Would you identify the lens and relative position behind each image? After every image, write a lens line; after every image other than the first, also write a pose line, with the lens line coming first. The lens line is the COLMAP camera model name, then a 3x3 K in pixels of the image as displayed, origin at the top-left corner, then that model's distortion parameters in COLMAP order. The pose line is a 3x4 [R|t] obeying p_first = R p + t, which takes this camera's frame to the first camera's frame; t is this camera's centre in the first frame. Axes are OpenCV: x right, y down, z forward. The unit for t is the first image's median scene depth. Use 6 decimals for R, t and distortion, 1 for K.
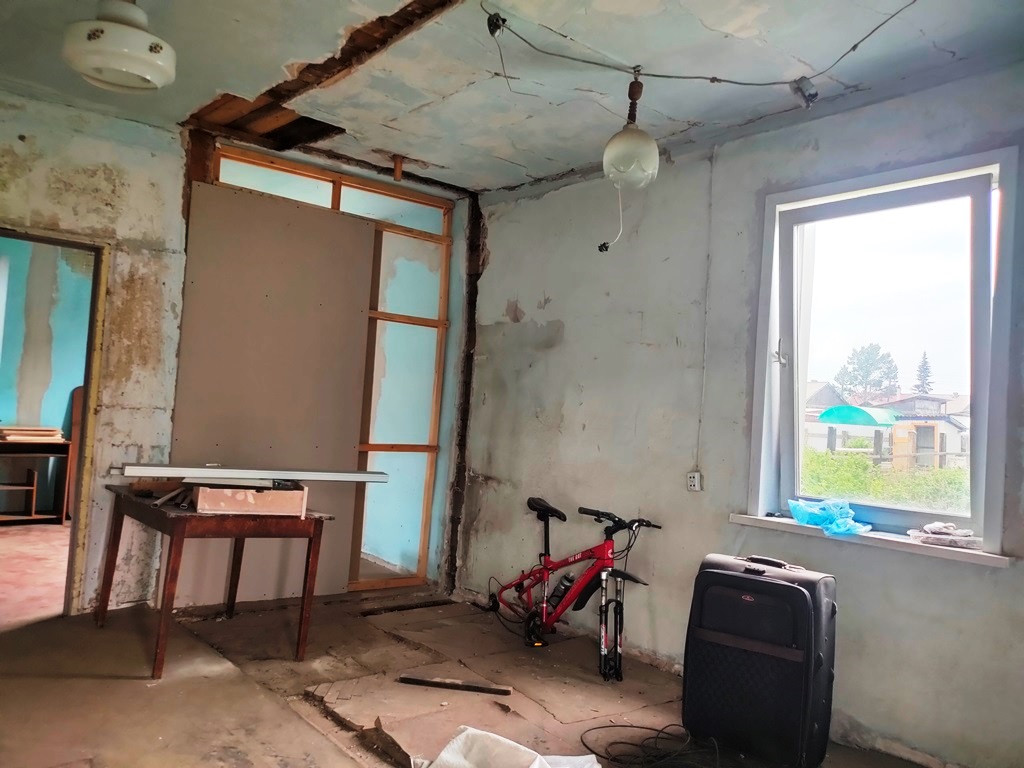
lens RADIAL K [[782.8, 0, 516.2], [0, 782.8, 377.5], [0, 0, 1]] dist [0.056422, -0.059557]
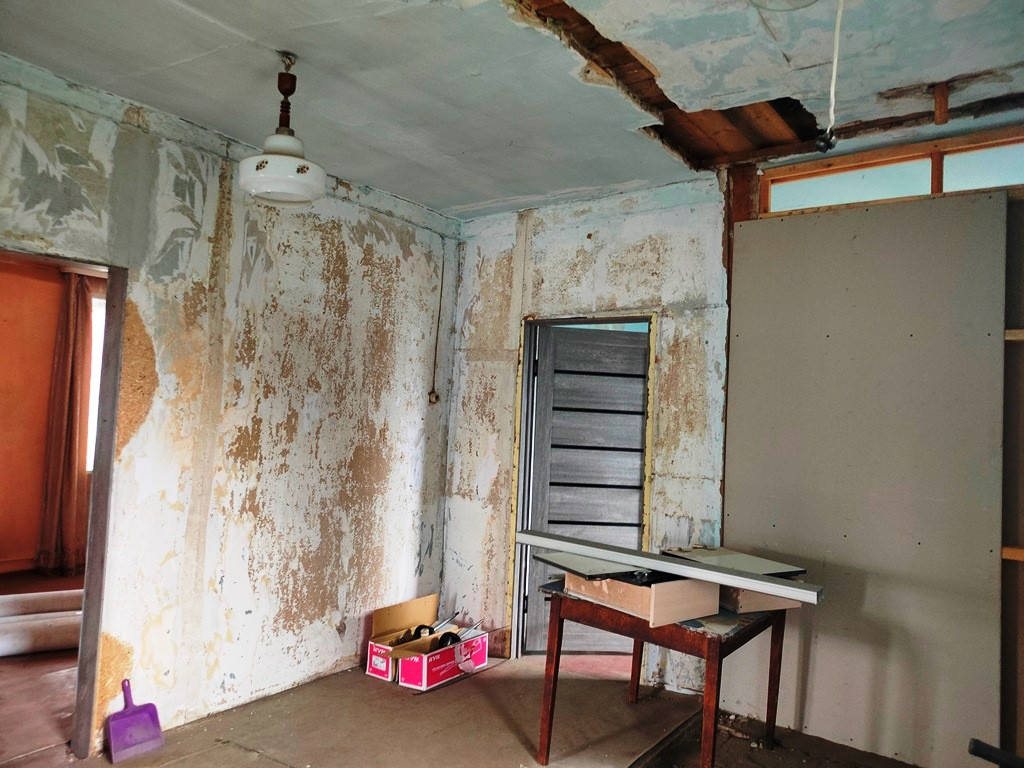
lens RADIAL K [[788.1, 0, 510.7], [0, 788.1, 375.4], [0, 0, 1]] dist [0.046898, -0.044676]
pose [[0.248079, -0.101930, -0.963362, 0.394425], [0.012977, 0.994709, -0.101905, 0.011047], [0.968653, 0.012779, 0.248089, 0.567884]]
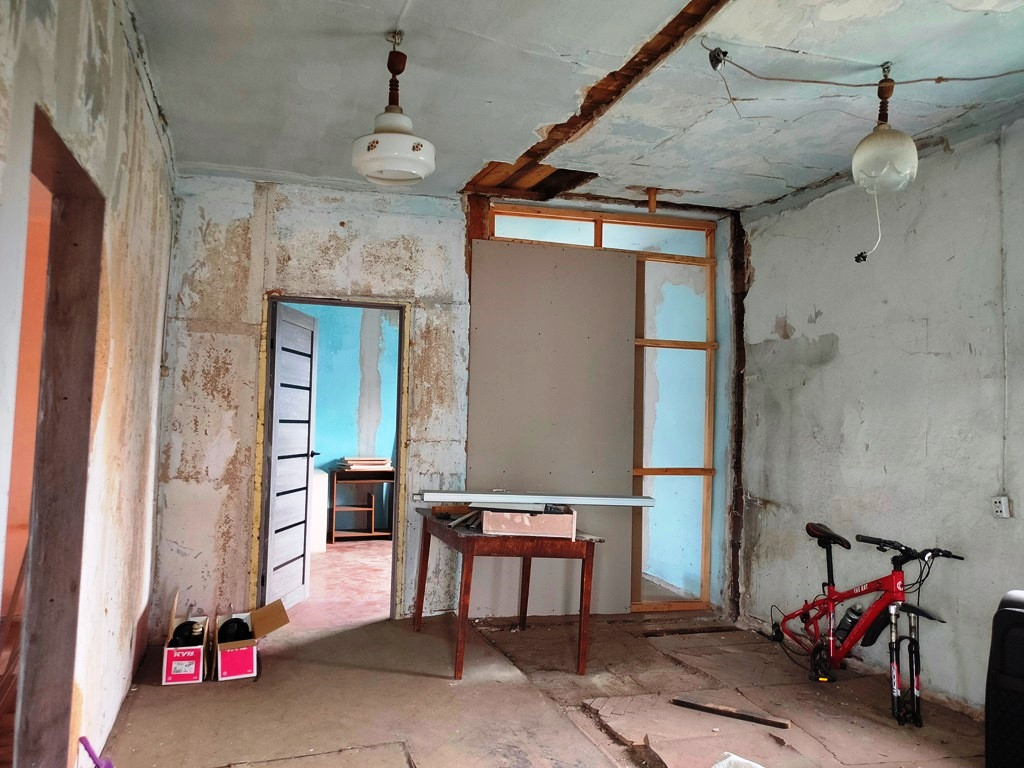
lens RADIAL K [[788.1, 0, 510.7], [0, 788.1, 375.4], [0, 0, 1]] dist [0.046898, -0.044676]
pose [[0.926207, -0.061579, -0.371953, 0.054992], [0.051568, 0.997991, -0.036813, -0.009117], [0.373472, 0.014916, 0.927521, -0.031306]]
